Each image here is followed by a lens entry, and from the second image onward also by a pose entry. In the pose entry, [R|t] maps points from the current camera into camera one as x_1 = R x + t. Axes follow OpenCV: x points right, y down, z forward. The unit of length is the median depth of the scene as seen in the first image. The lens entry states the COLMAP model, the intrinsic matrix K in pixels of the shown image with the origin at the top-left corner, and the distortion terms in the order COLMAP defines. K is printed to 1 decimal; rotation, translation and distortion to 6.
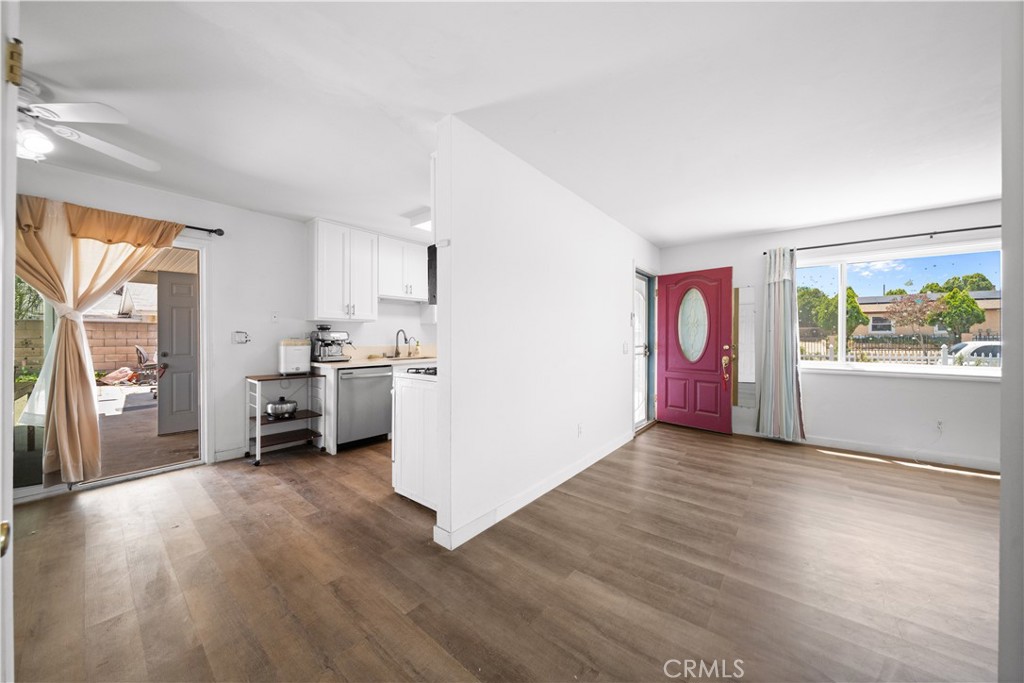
lens RADIAL K [[349.7, 0, 511.2], [0, 349.7, 336.9], [0, 0, 1]] dist [-0.006535, 0.000399]
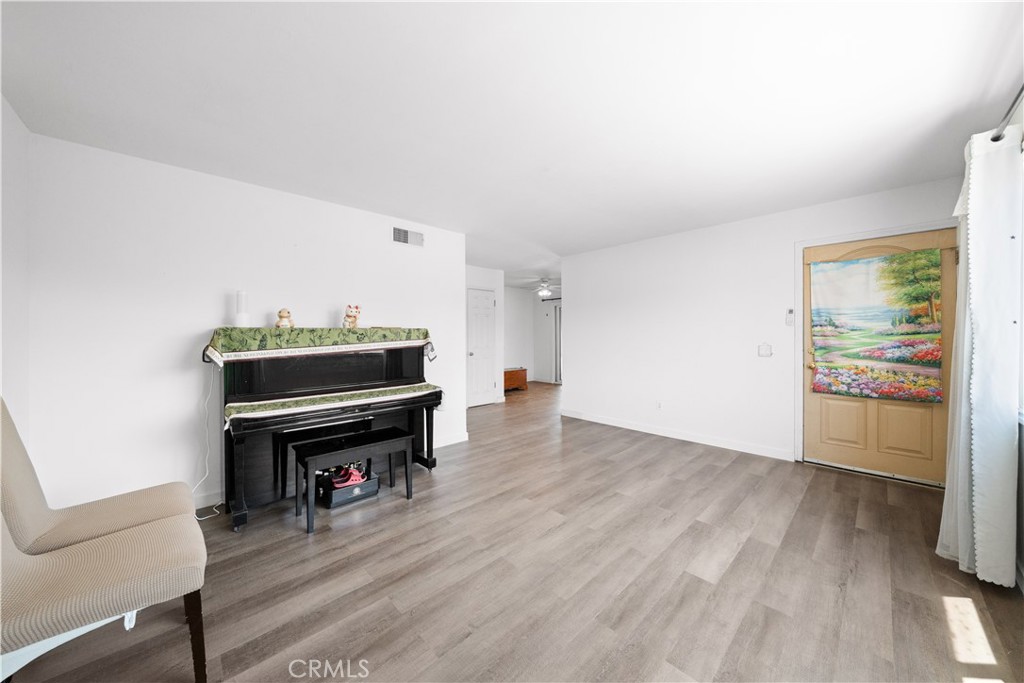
lens RADIAL K [[349.7, 0, 506.5], [0, 349.7, 338.9], [0, 0, 1]] dist [-0.006535, 0.000399]
pose [[-0.134172, 0.004646, -0.990947, 1.491378], [0.002152, 0.999988, 0.004397, -0.003060], [0.990956, -0.001542, -0.134180, 0.522689]]
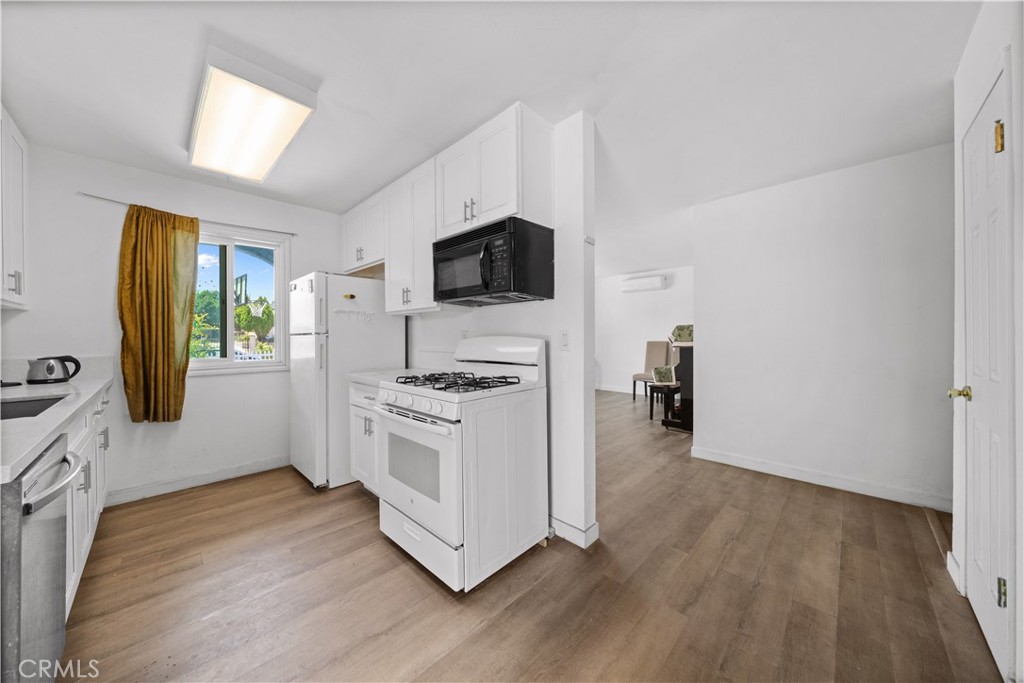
lens RADIAL K [[349.7, 0, 513.8], [0, 349.7, 336.5], [0, 0, 1]] dist [-0.006535, 0.000399]
pose [[0.097347, -0.007143, 0.995225, -0.671169], [0.009323, 0.999937, 0.006265, -0.000934], [-0.995207, 0.008668, 0.097408, 0.624005]]
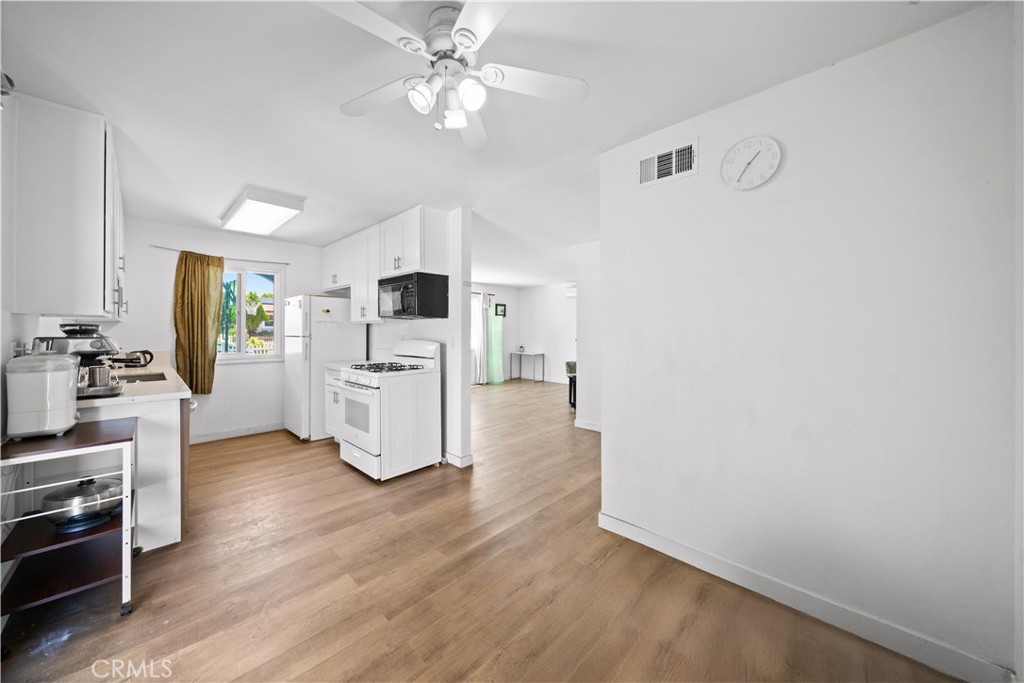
lens RADIAL K [[349.7, 0, 502.6], [0, 349.7, 331.2], [0, 0, 1]] dist [-0.006535, 0.000399]
pose [[0.099333, -0.004734, 0.995043, -1.018012], [0.001757, 0.999988, 0.004582, -0.027153], [-0.995053, 0.001293, 0.099340, 0.369895]]
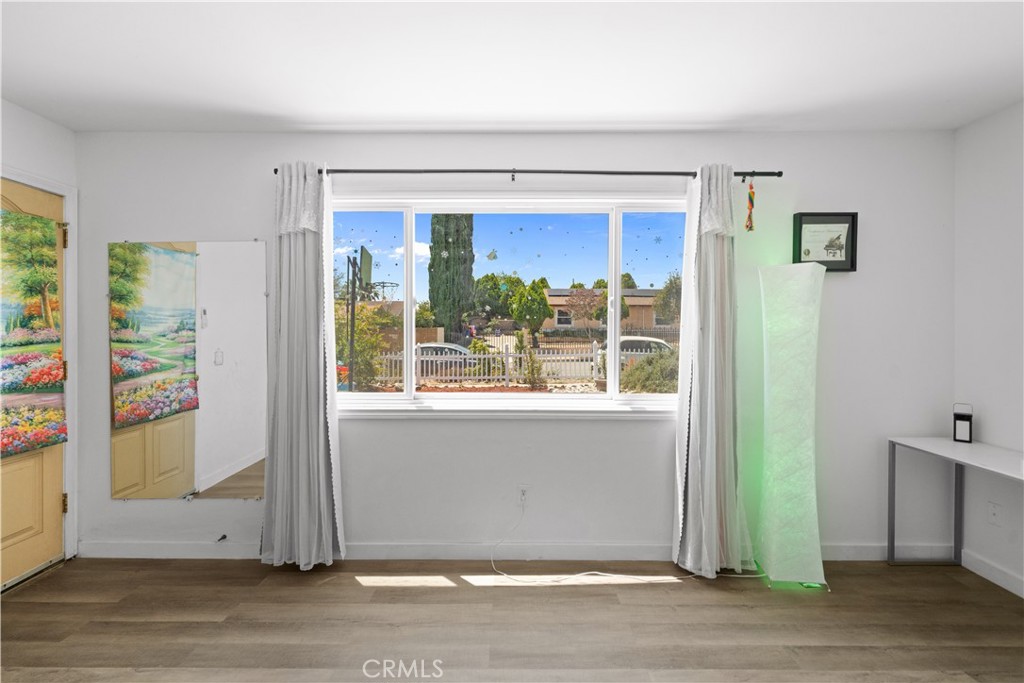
lens RADIAL K [[484.1, 0, 506.8], [0, 484.1, 332.0], [0, 0, 1]] dist [-0.000393, 0.000780]
pose [[0.778727, -0.005266, 0.627340, 0.664299], [0.002092, 0.999981, 0.005797, -0.030237], [-0.627359, -0.003201, 0.778724, 0.353204]]
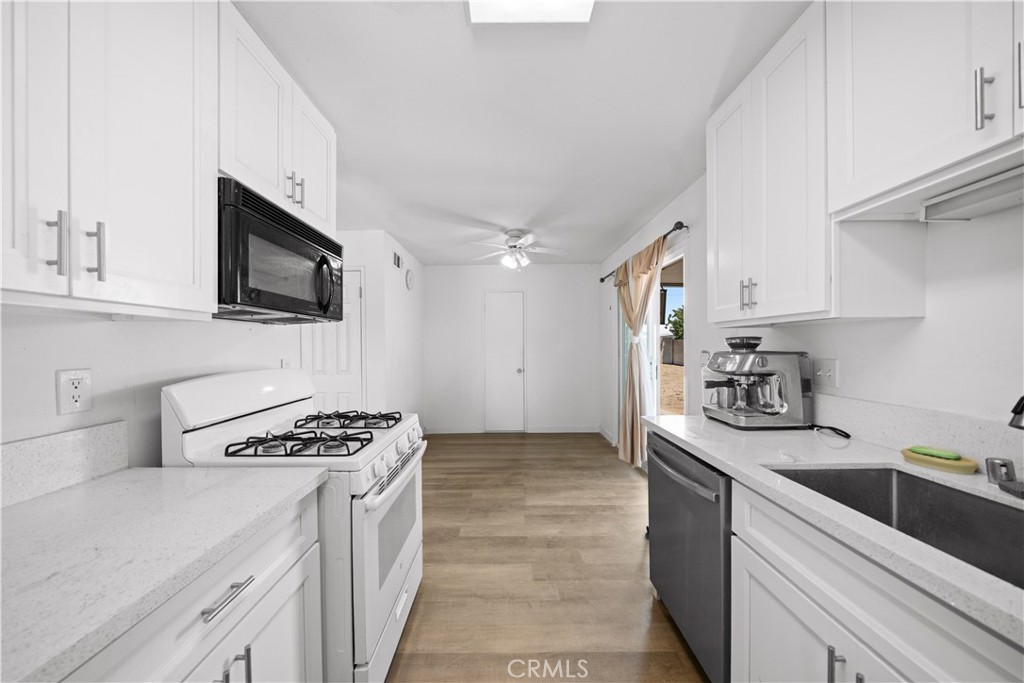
lens RADIAL K [[349.7, 0, 509.2], [0, 349.7, 346.3], [0, 0, 1]] dist [-0.006535, 0.000399]
pose [[-0.785219, 0.003425, -0.619209, -0.032727], [0.004105, 0.999992, 0.000326, -0.025880], [0.619205, -0.002286, -0.785226, 1.229328]]
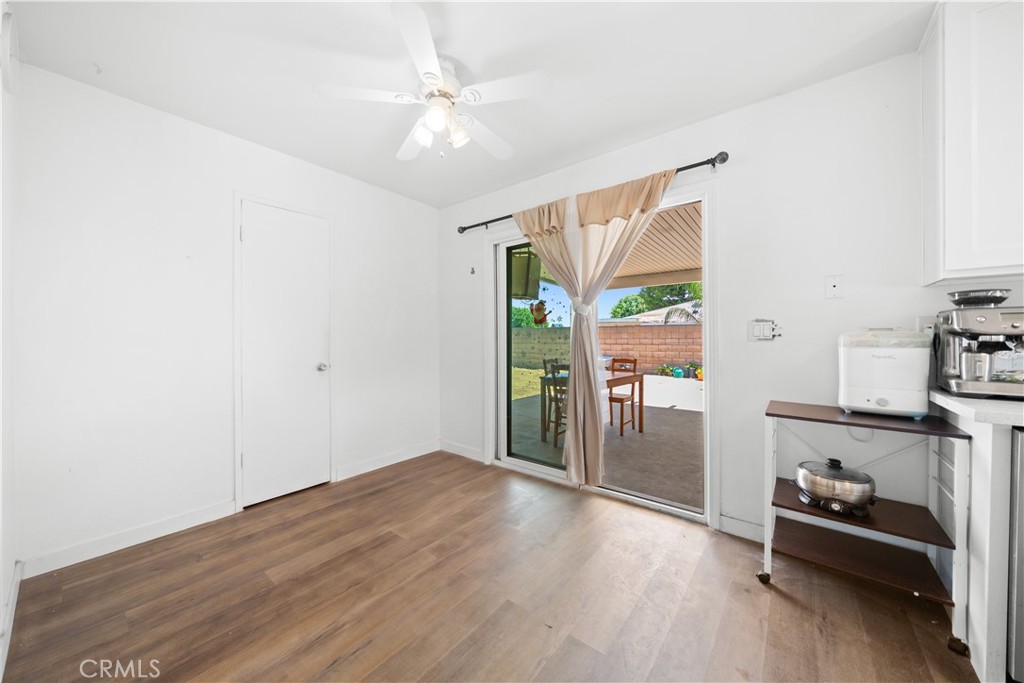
lens RADIAL K [[349.7, 0, 512.4], [0, 349.7, 345.3], [0, 0, 1]] dist [-0.006535, 0.000399]
pose [[0.007374, 0.008811, -0.999934, -0.202421], [-0.001541, 0.999960, 0.008800, 0.019780], [0.999972, 0.001476, 0.007387, 0.551088]]
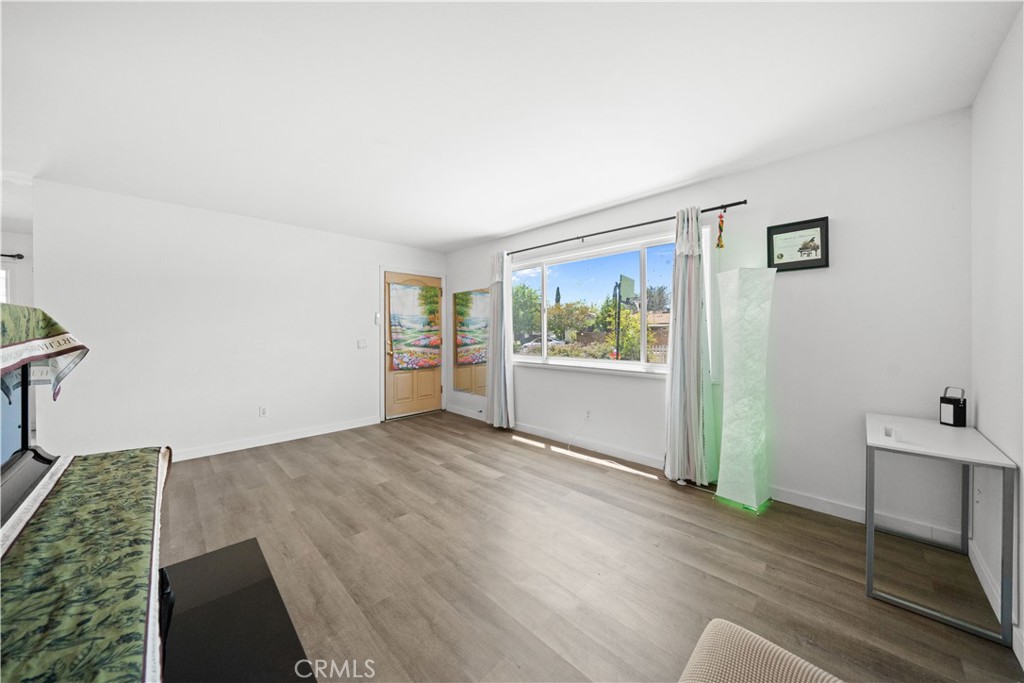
lens RADIAL K [[349.7, 0, 509.1], [0, 349.7, 335.0], [0, 0, 1]] dist [-0.006535, 0.000399]
pose [[0.994250, -0.004378, -0.106996, 1.063796], [0.005048, 0.999969, 0.005989, -0.000612], [0.106966, -0.006495, 0.994241, -0.107486]]
